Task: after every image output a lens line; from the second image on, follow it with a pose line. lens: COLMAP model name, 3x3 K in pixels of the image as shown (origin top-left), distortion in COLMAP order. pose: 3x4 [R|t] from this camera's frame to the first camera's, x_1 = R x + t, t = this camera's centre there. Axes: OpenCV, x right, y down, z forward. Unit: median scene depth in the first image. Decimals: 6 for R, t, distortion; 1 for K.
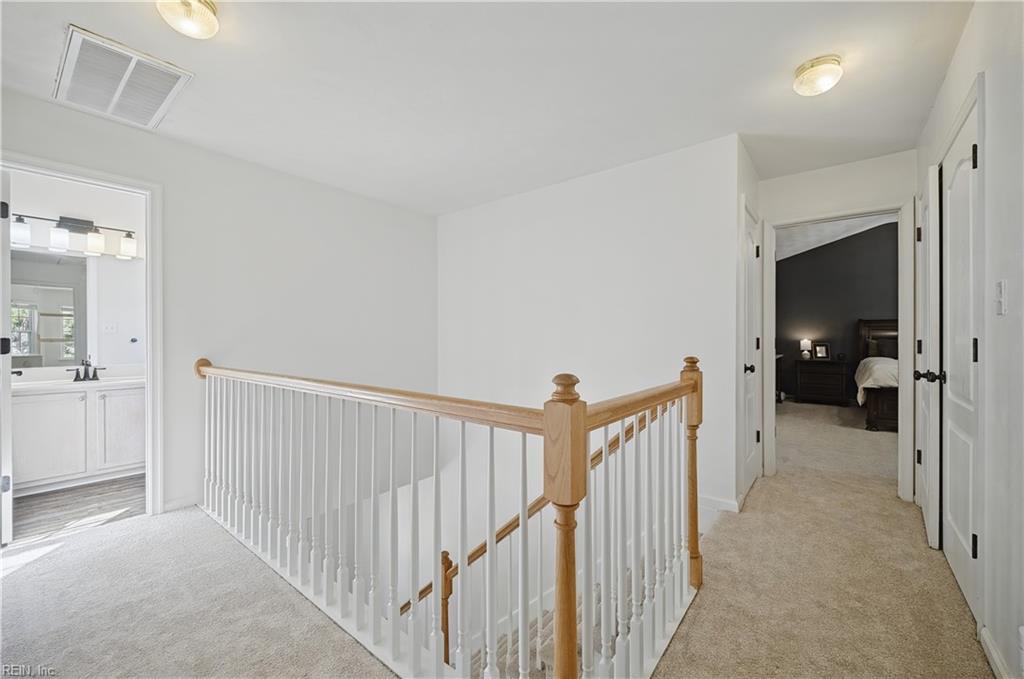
lens RADIAL K [[409.9, 0, 510.8], [0, 409.9, 335.9], [0, 0, 1]] dist [0.002009, -0.000414]
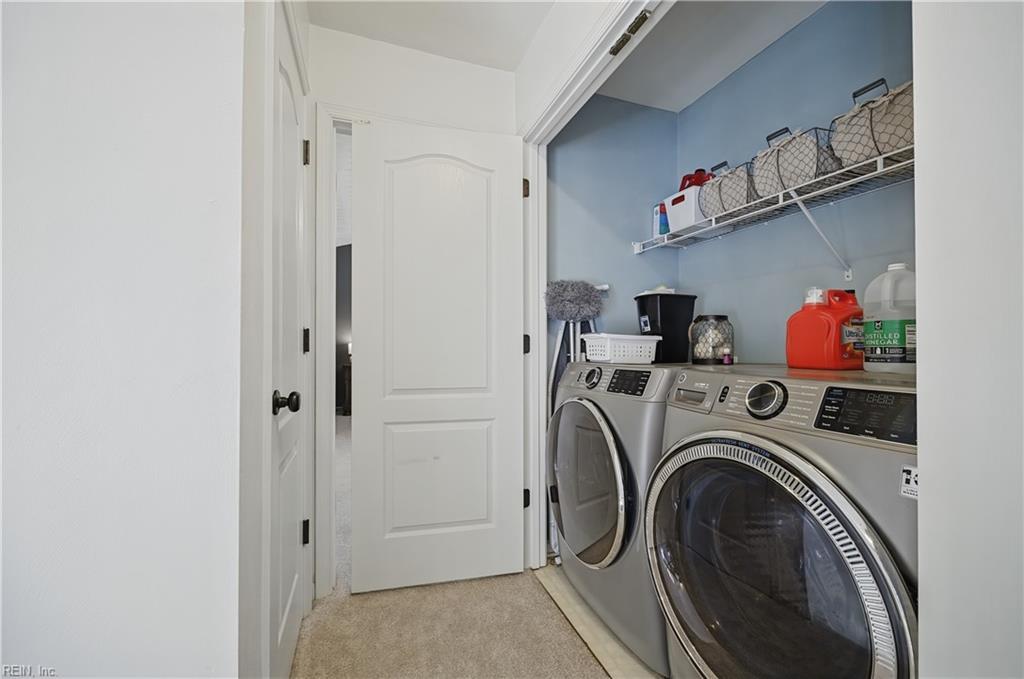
lens RADIAL K [[409.9, 0, 510.9], [0, 409.9, 339.8], [0, 0, 1]] dist [0.002009, -0.000414]
pose [[0.528775, 0.005087, 0.848747, 0.385139], [-0.000217, 0.999983, -0.005858, 0.024375], [-0.848762, 0.002914, 0.528767, 0.649633]]
